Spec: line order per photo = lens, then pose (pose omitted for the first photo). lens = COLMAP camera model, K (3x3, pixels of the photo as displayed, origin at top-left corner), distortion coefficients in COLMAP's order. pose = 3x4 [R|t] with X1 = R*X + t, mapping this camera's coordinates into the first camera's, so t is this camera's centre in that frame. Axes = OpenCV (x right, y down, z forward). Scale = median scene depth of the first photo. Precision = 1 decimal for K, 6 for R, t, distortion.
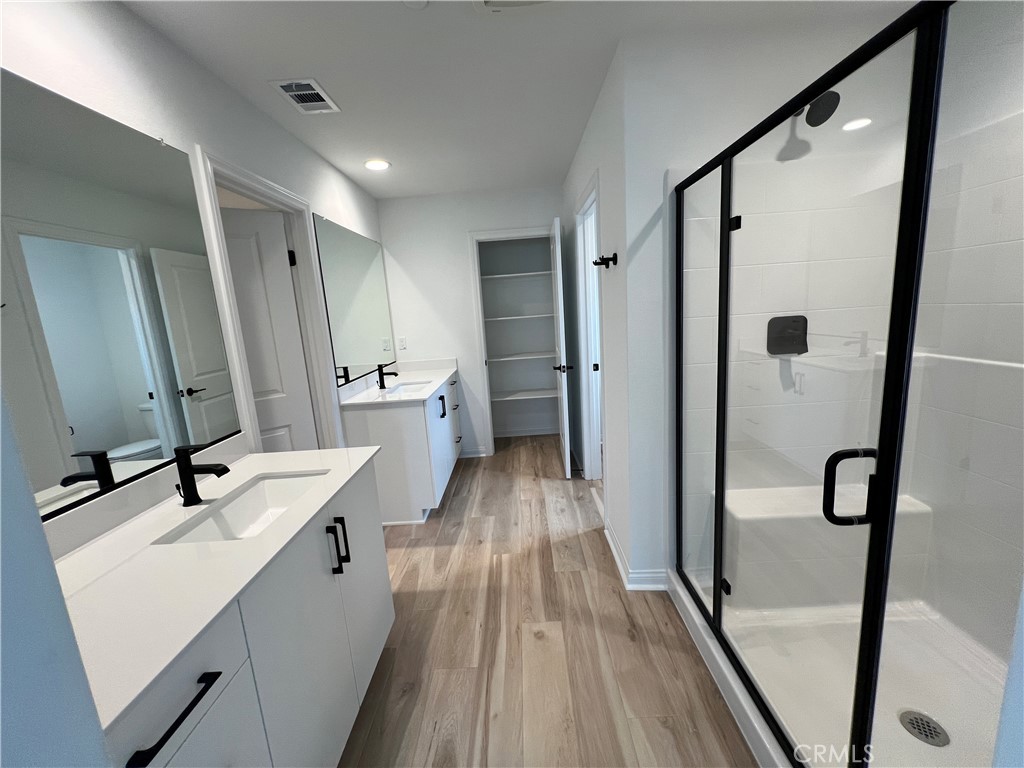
lens RADIAL K [[410.0, 0, 511.3], [0, 410.0, 382.0], [0, 0, 1]] dist [-0.002352, 0.000566]
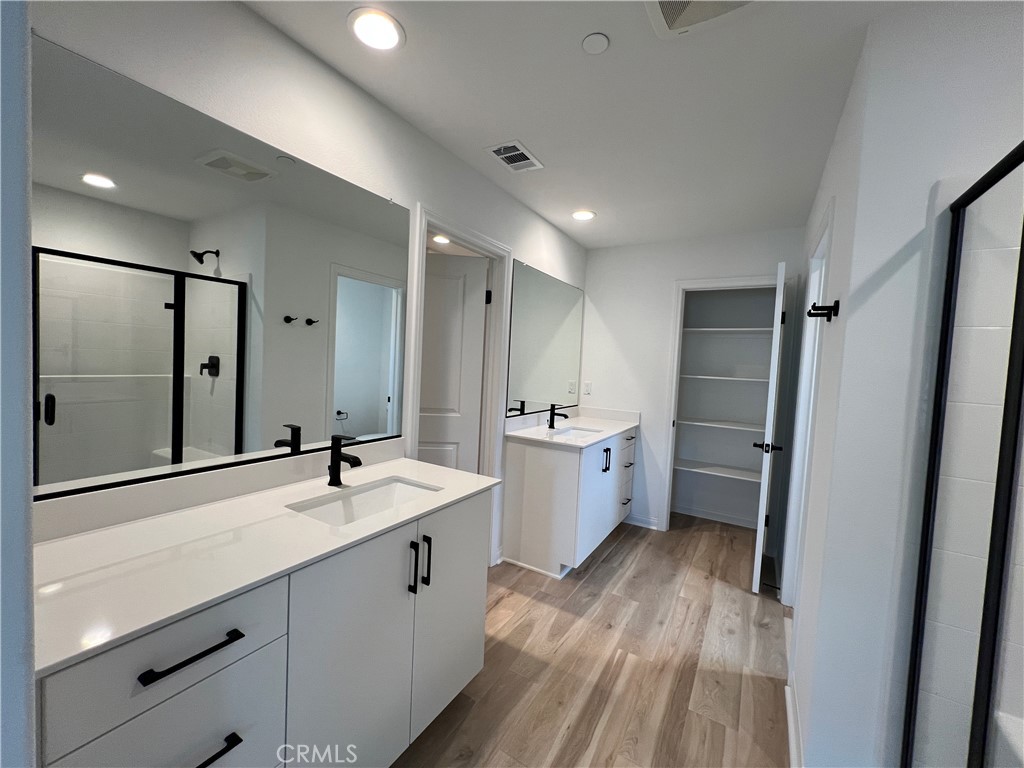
lens RADIAL K [[410.0, 0, 511.1], [0, 410.0, 381.6], [0, 0, 1]] dist [-0.002352, 0.000566]
pose [[0.853026, 0.134426, -0.504258, 0.132916], [-0.196241, 0.977963, -0.071263, -0.006954], [0.483566, 0.159745, 0.860607, 0.105895]]
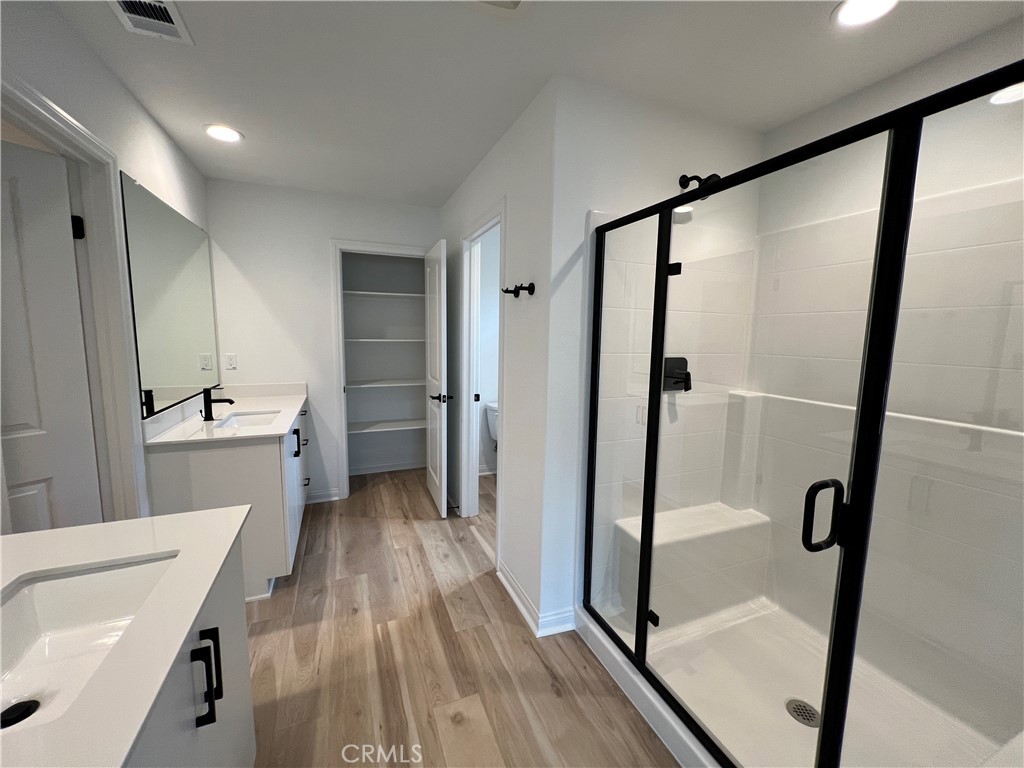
lens RADIAL K [[410.0, 0, 511.7], [0, 410.0, 381.6], [0, 0, 1]] dist [-0.002352, 0.000566]
pose [[0.914558, 0.035763, 0.402871, -0.162574], [-0.007282, 0.997378, -0.072005, -0.007141], [-0.404390, 0.062919, 0.912420, 0.127583]]
